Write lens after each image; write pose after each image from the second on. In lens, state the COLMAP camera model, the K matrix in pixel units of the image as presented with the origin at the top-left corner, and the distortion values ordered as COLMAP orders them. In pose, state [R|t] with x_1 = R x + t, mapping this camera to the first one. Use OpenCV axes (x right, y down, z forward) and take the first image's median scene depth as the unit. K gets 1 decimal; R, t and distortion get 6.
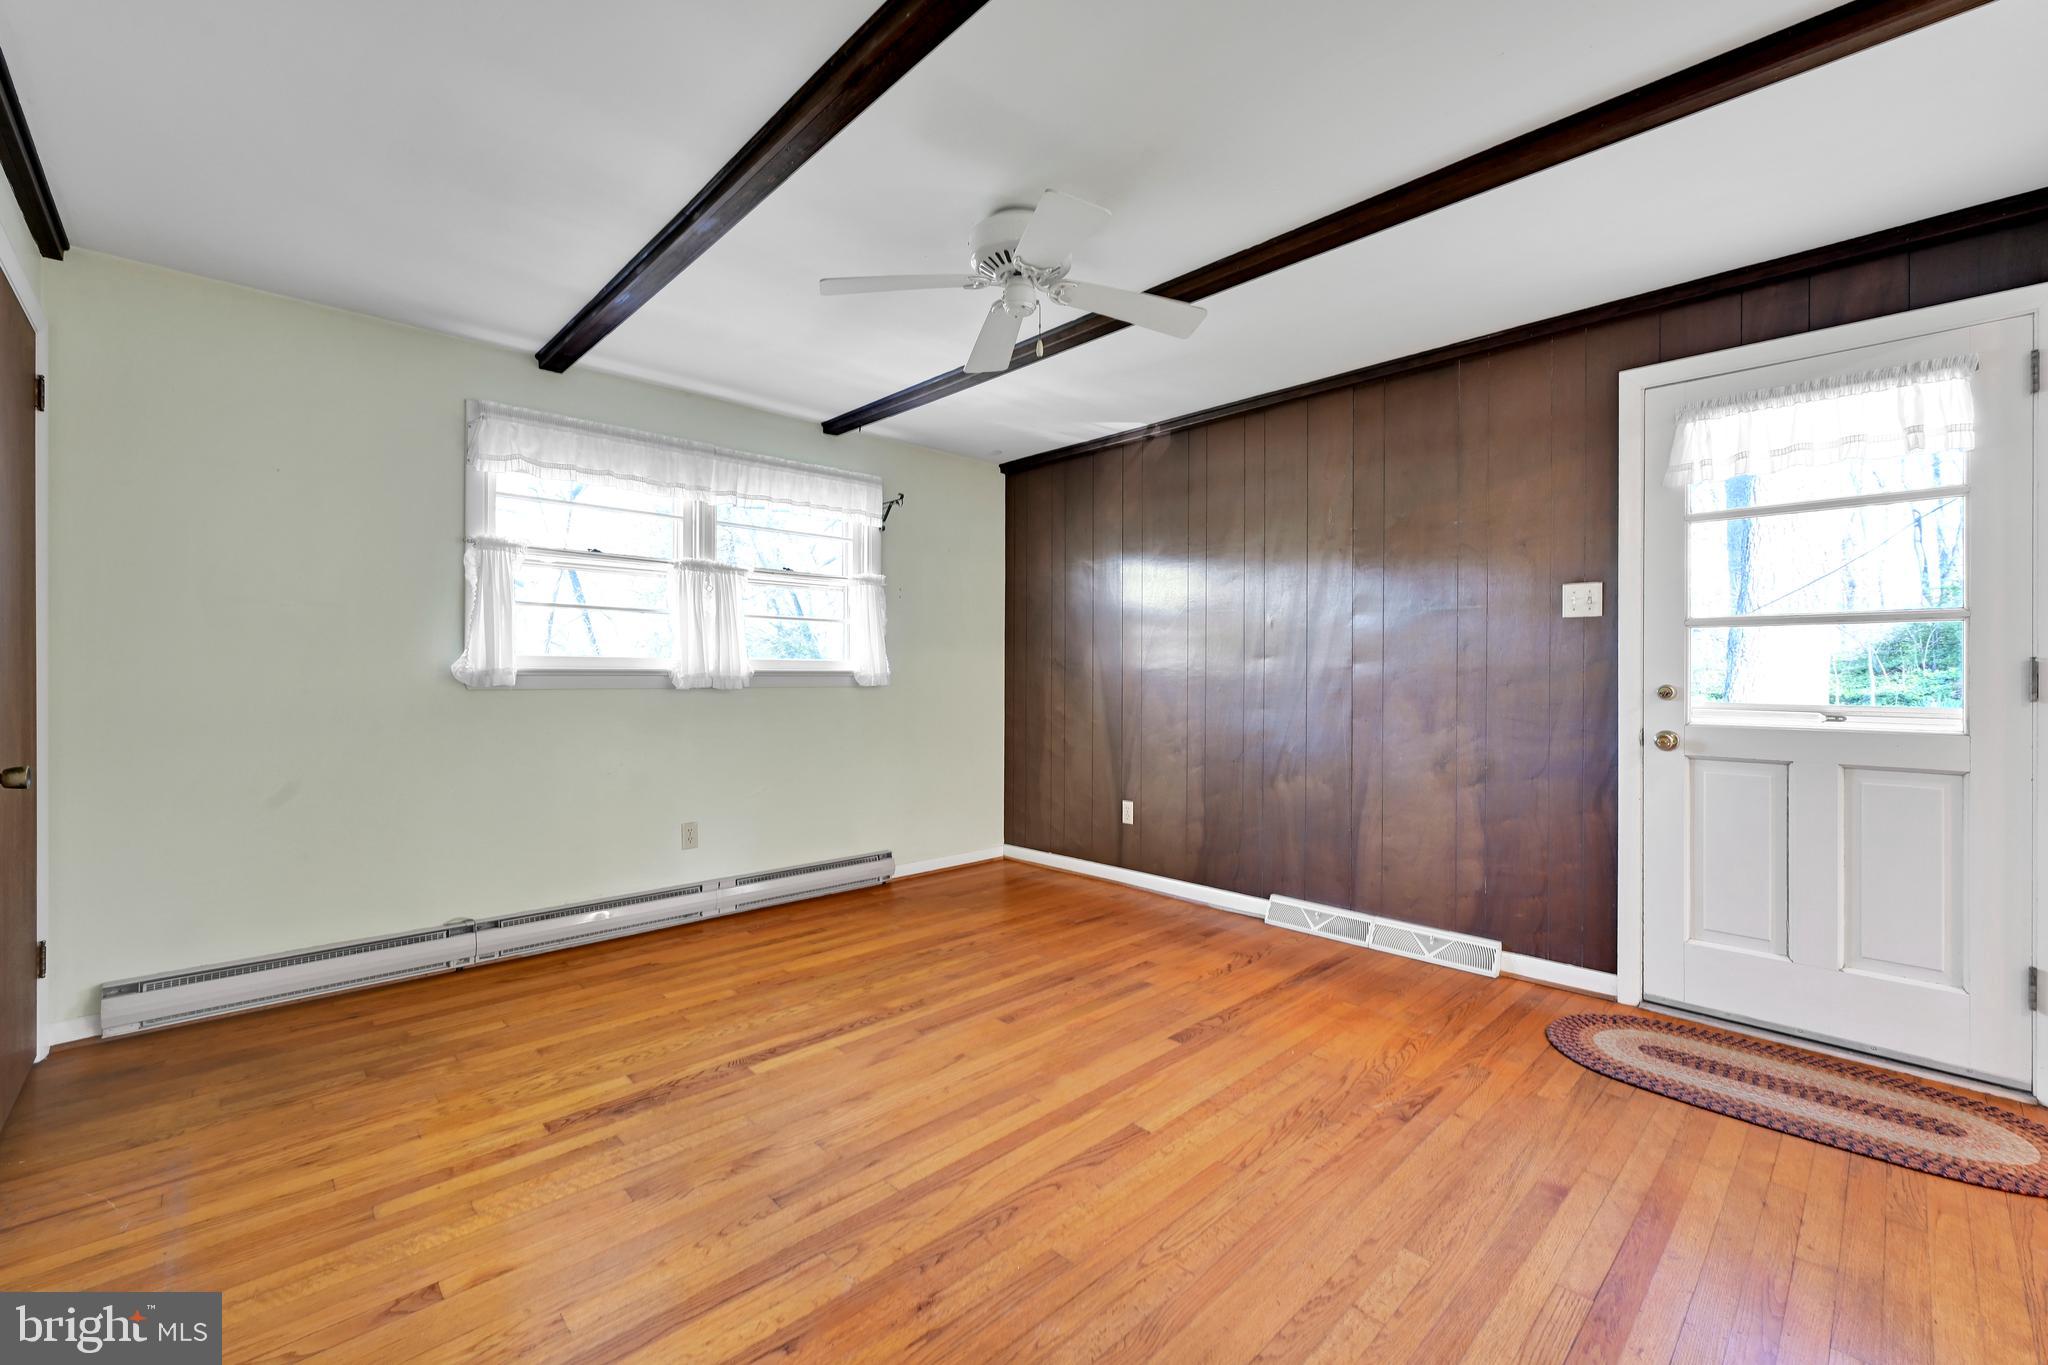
lens RADIAL K [[820.1, 0, 1023.1], [0, 820.1, 676.9], [0, 0, 1]] dist [-0.001439, 0.000555]
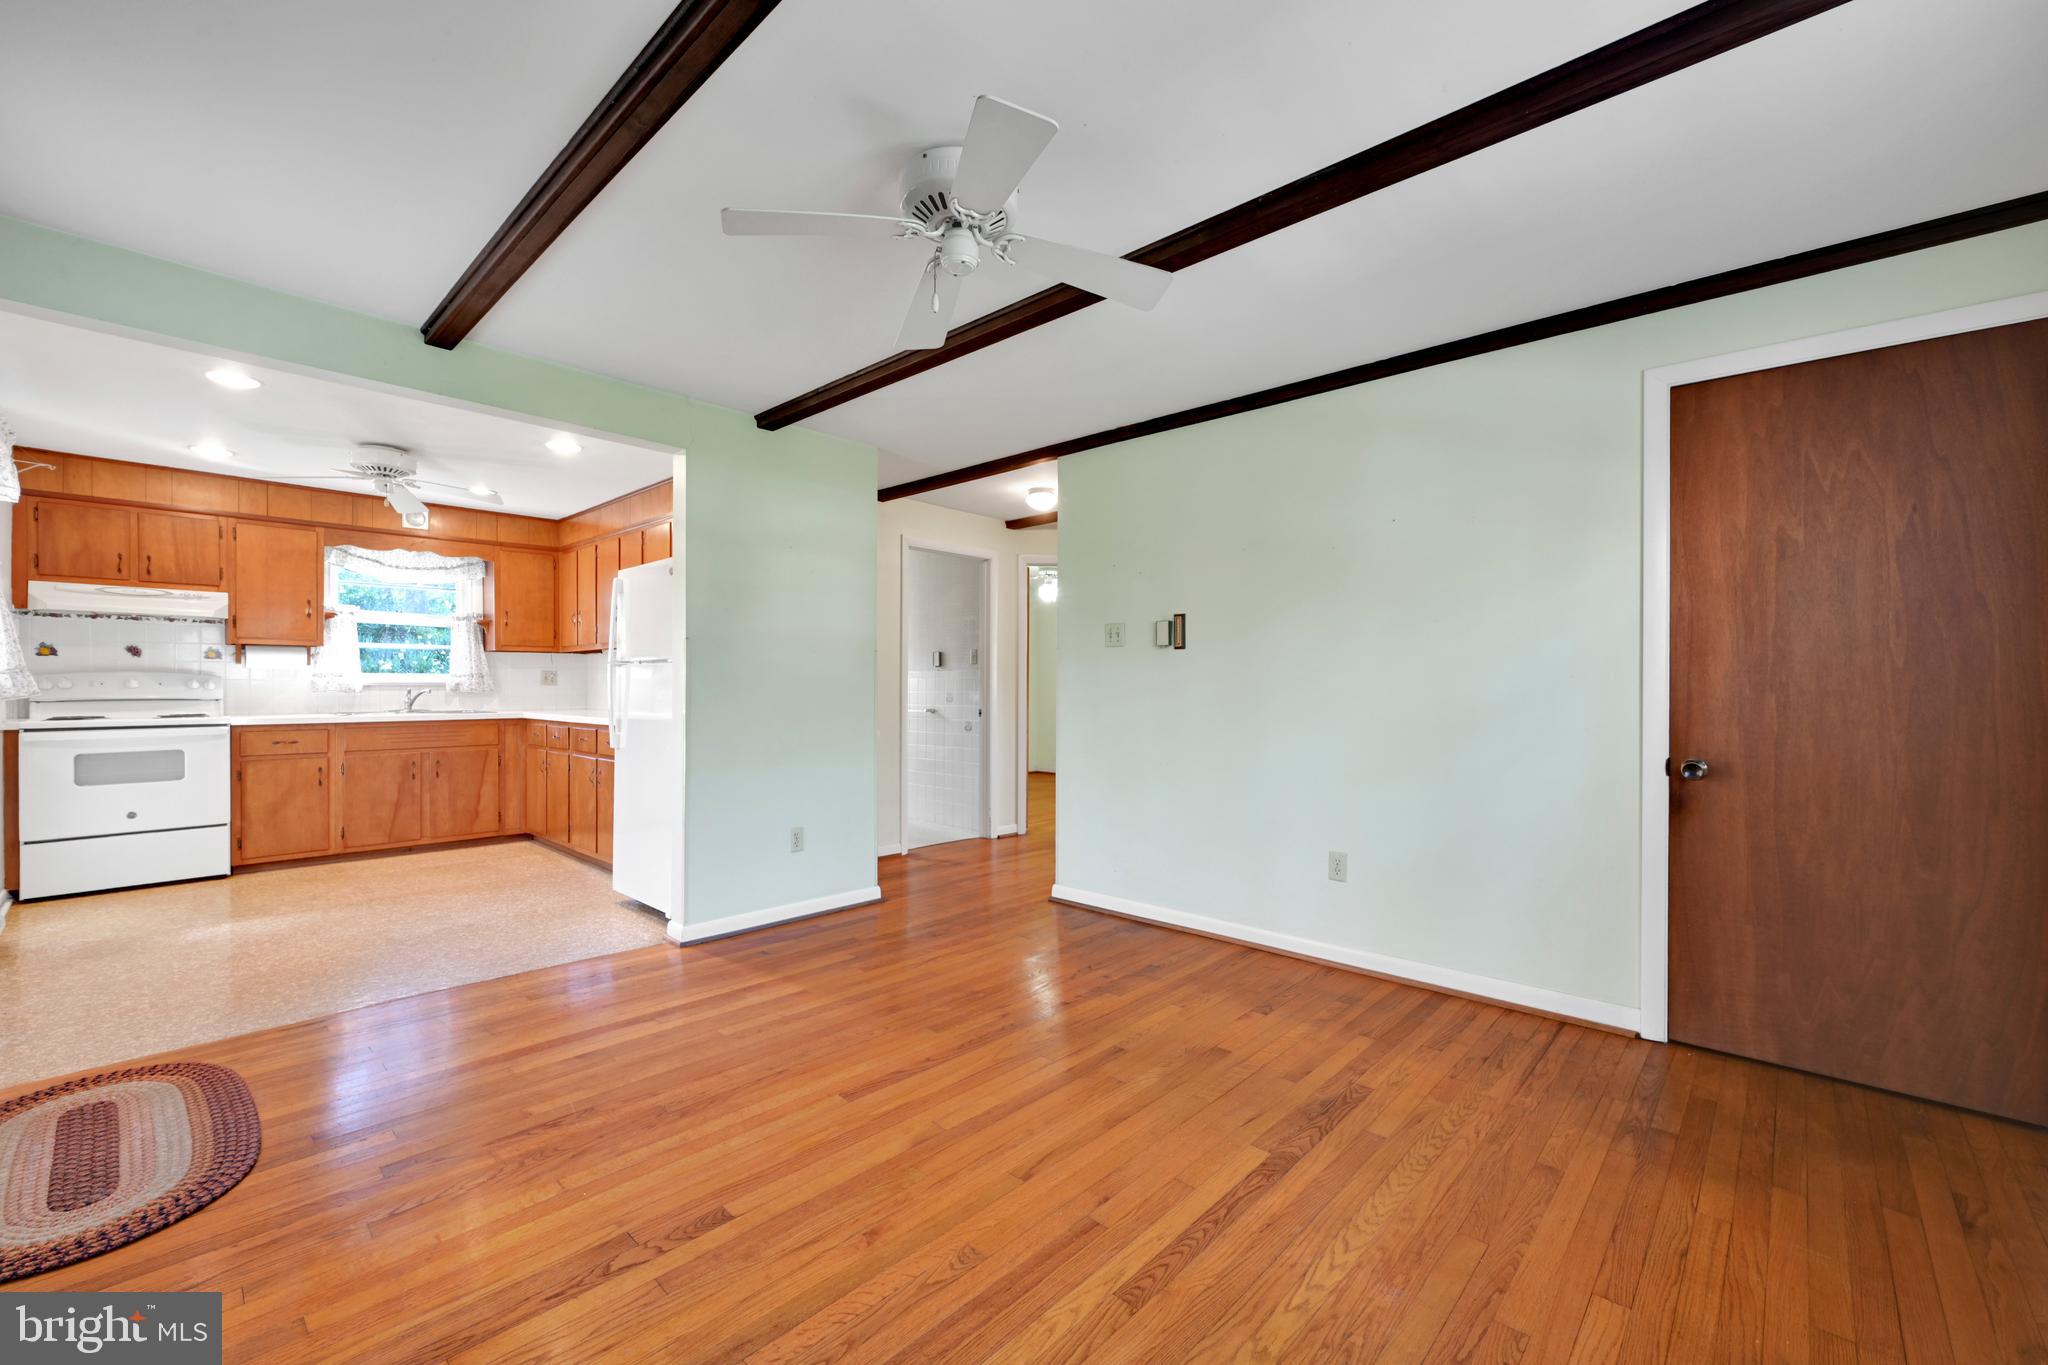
lens RADIAL K [[820.1, 0, 1028.7], [0, 820.1, 686.4], [0, 0, 1]] dist [-0.001439, 0.000555]
pose [[-0.997801, -0.008008, -0.065801, -0.021451], [-0.008147, 0.999965, 0.001846, -0.010626], [0.065784, 0.002378, -0.997831, 1.657541]]
